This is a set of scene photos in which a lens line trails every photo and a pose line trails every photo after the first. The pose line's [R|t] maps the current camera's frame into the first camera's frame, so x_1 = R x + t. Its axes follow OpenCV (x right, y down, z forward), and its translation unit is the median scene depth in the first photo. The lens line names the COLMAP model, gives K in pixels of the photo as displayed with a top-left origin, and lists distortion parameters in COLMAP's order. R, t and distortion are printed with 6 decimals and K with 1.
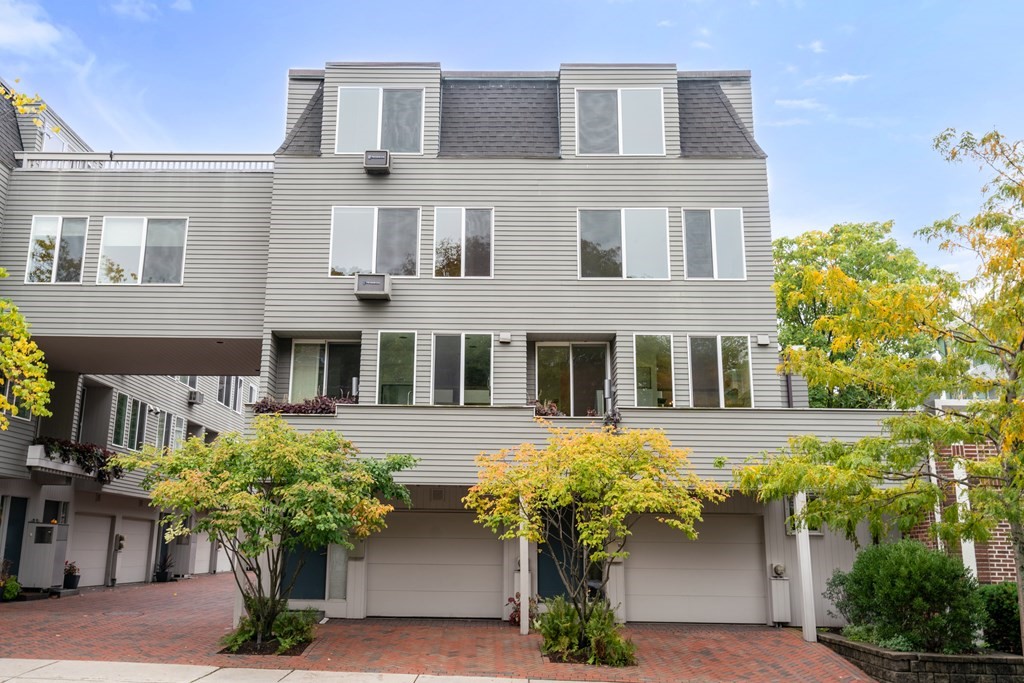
lens RADIAL K [[890.0, 0, 510.0], [0, 890.0, 342.8], [0, 0, 1]] dist [-0.004293, 0.009071]
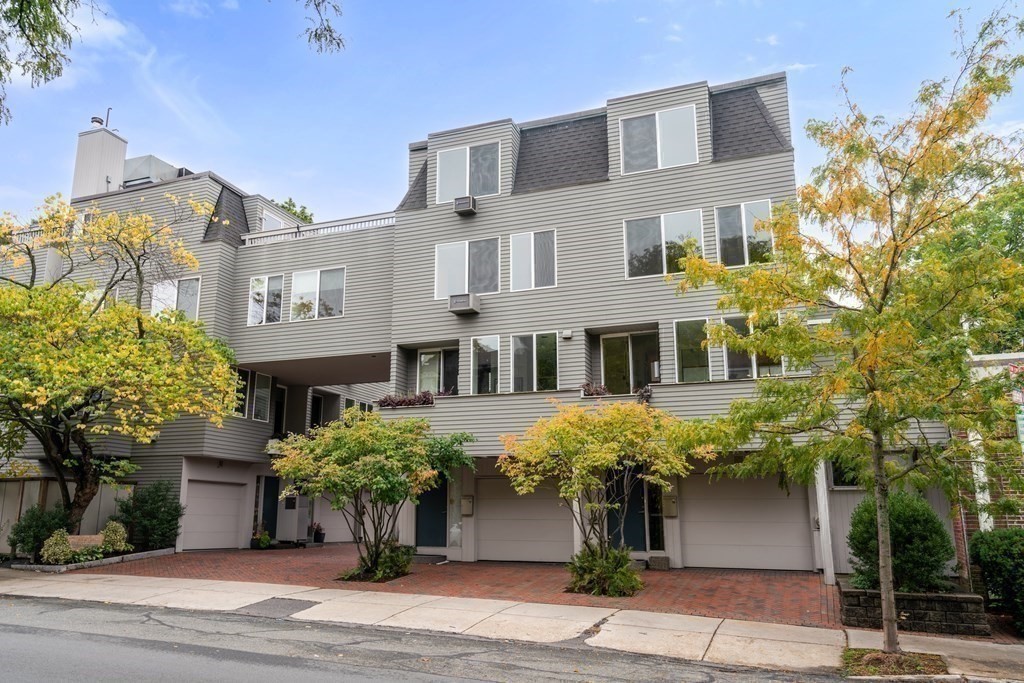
lens RADIAL K [[790.9, 0, 511.0], [0, 790.9, 340.9], [0, 0, 1]] dist [-0.004689, 0.003577]
pose [[0.933829, -0.086666, -0.347062, 0.286742], [0.086884, 0.996106, -0.014964, 0.012568], [0.347007, -0.016180, 0.937723, -0.045150]]
